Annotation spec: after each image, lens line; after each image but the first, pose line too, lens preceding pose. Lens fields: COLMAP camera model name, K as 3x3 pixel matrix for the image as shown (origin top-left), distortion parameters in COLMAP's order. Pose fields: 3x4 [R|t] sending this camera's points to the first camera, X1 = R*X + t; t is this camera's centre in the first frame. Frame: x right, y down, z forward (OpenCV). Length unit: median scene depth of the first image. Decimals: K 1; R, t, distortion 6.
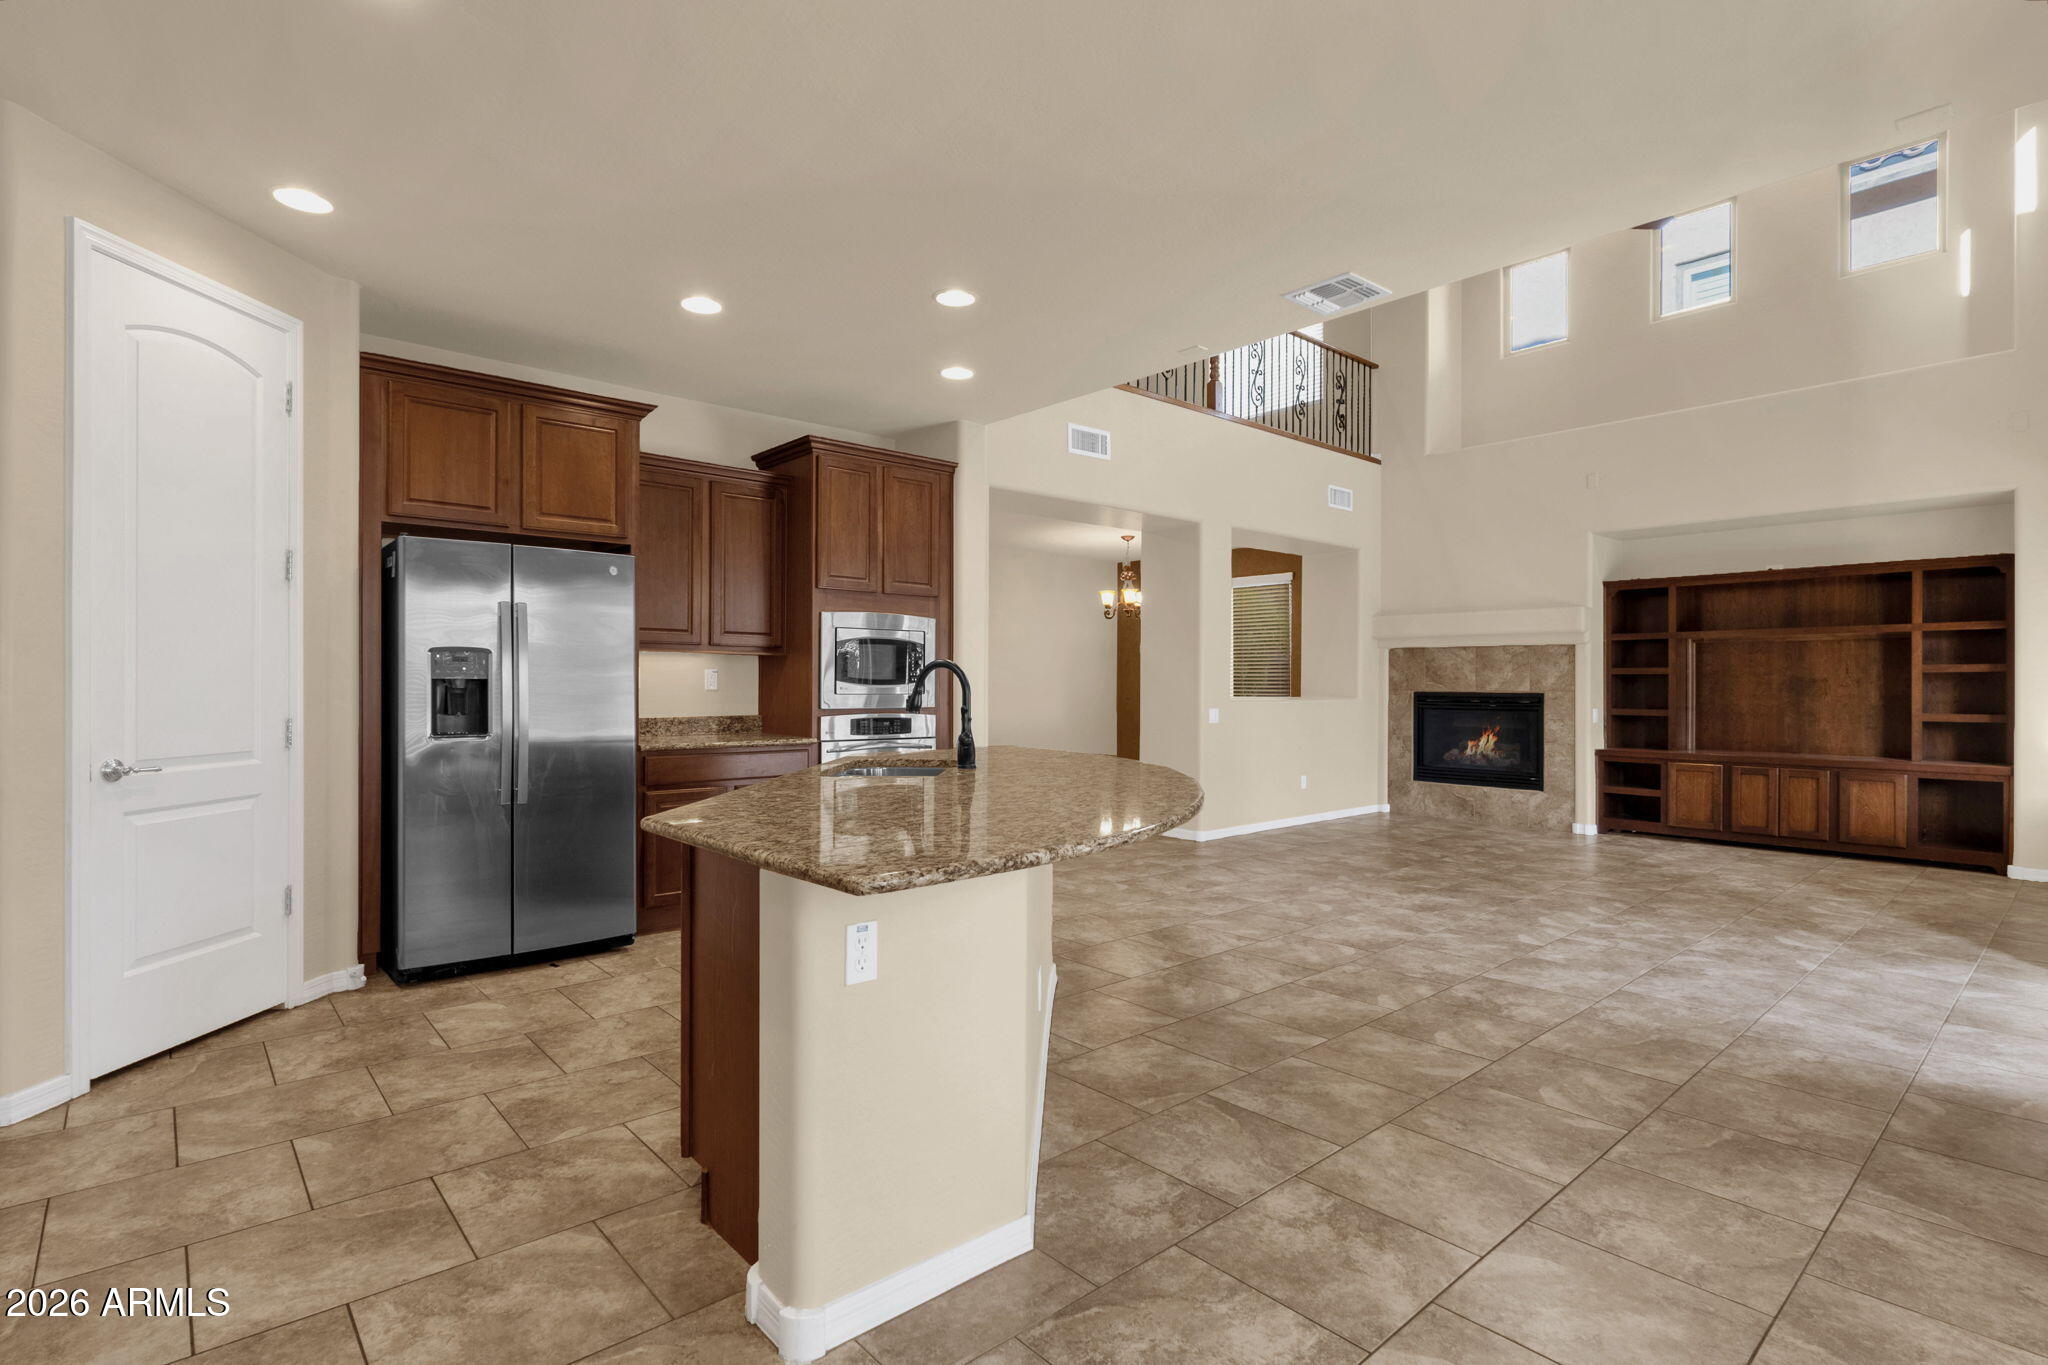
lens RADIAL K [[1015.9, 0, 1028.0], [0, 1015.9, 682.2], [0, 0, 1]] dist [0.007451, -0.000462]
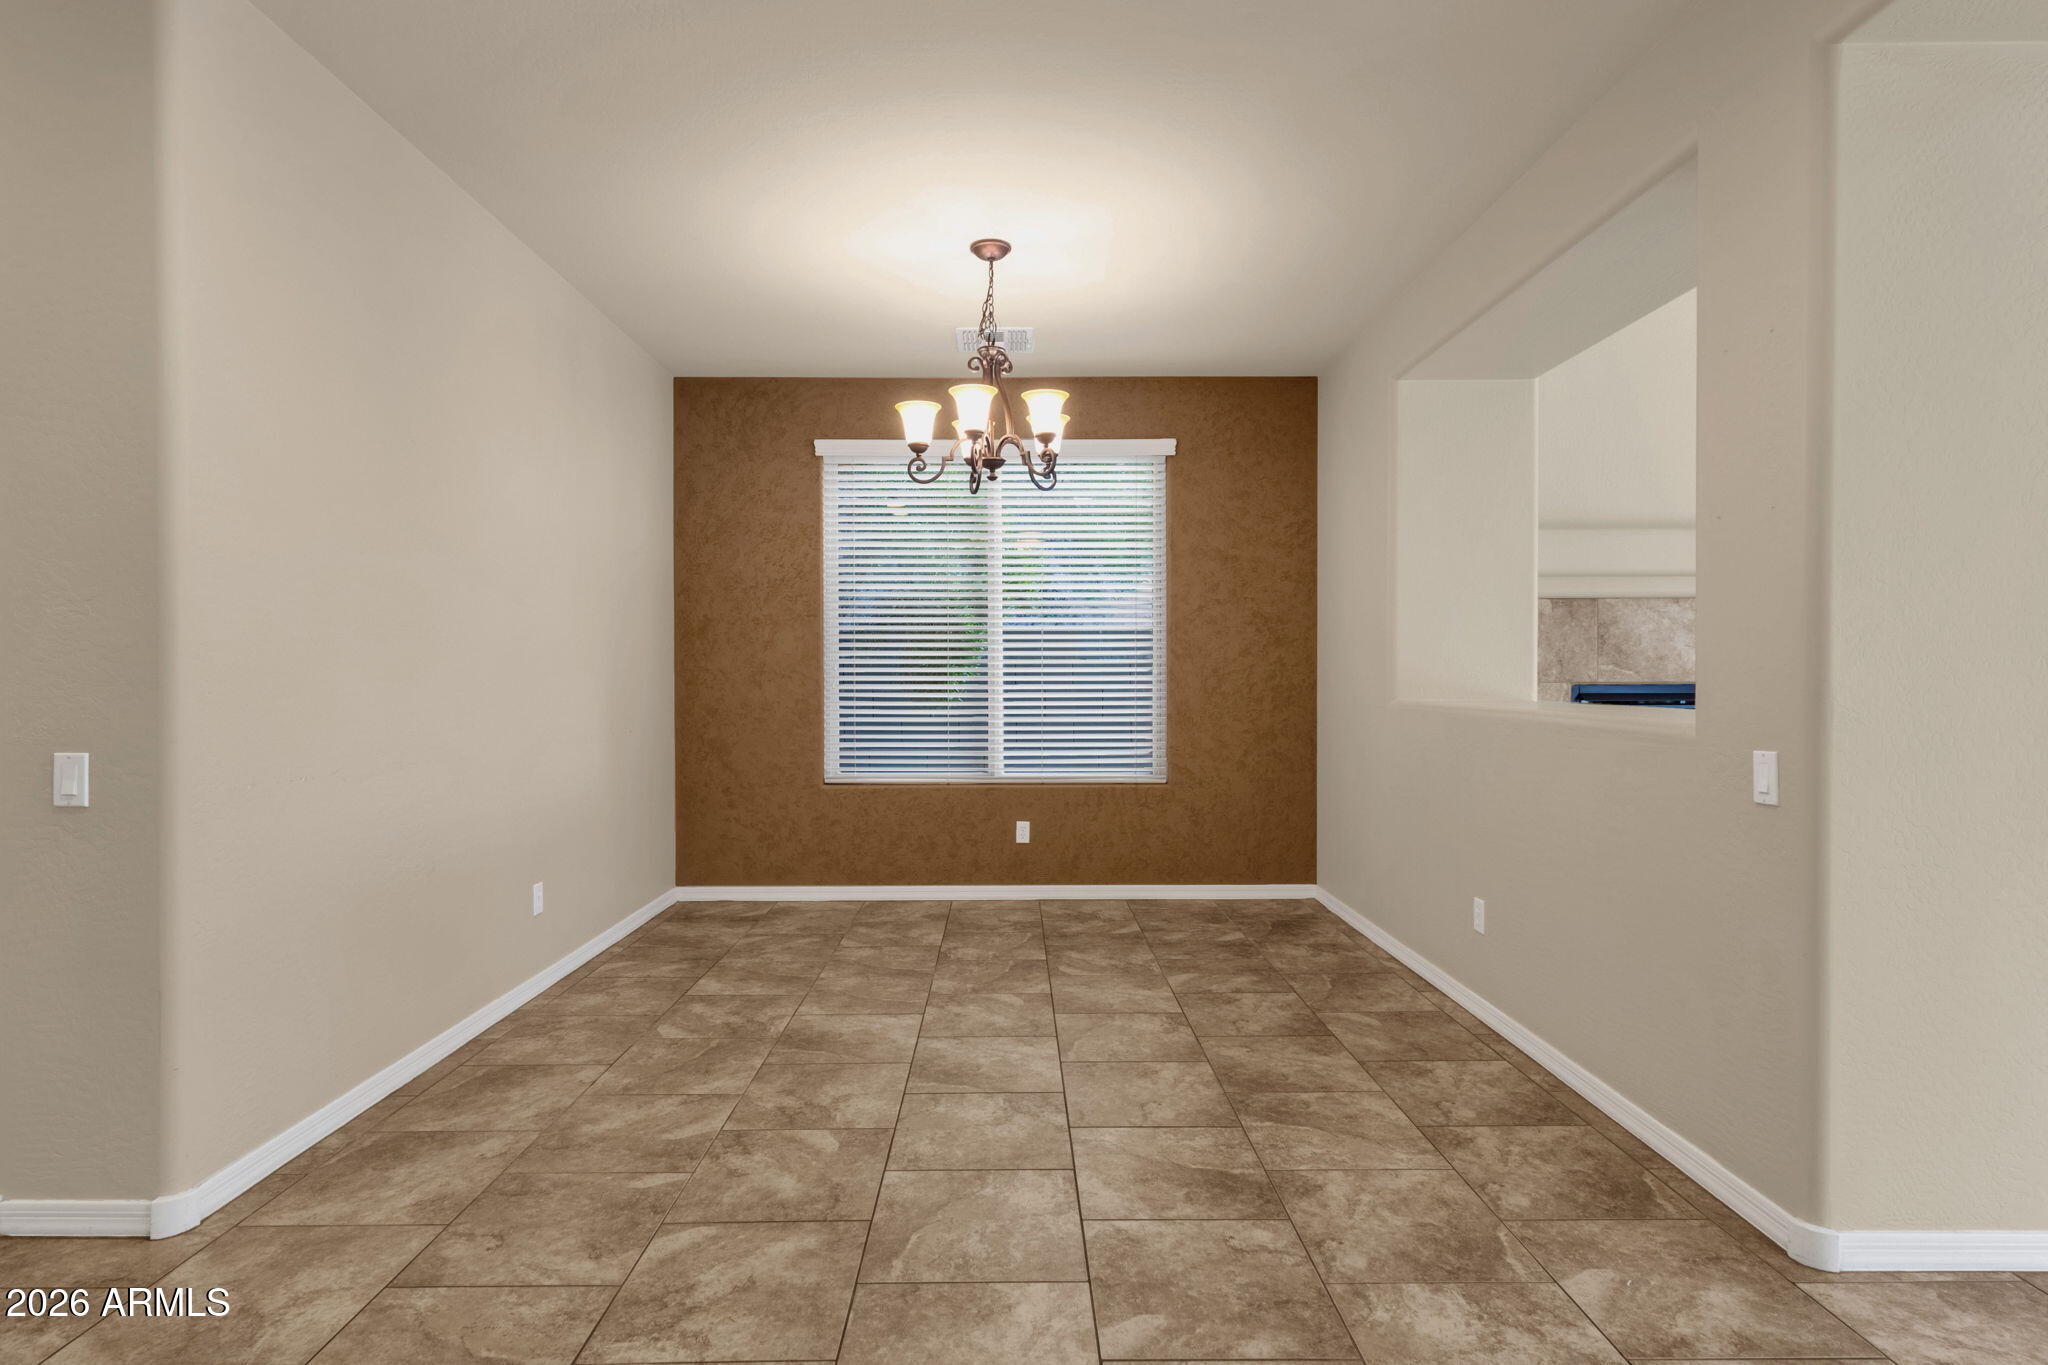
lens RADIAL K [[1015.9, 0, 1009.4], [0, 1015.9, 680.5], [0, 0, 1]] dist [0.007451, -0.000462]
pose [[0.657880, -0.007131, 0.753089, -0.208520], [0.004887, 0.999975, 0.005200, 0.003646], [-0.753107, 0.000259, 0.657898, 0.983923]]
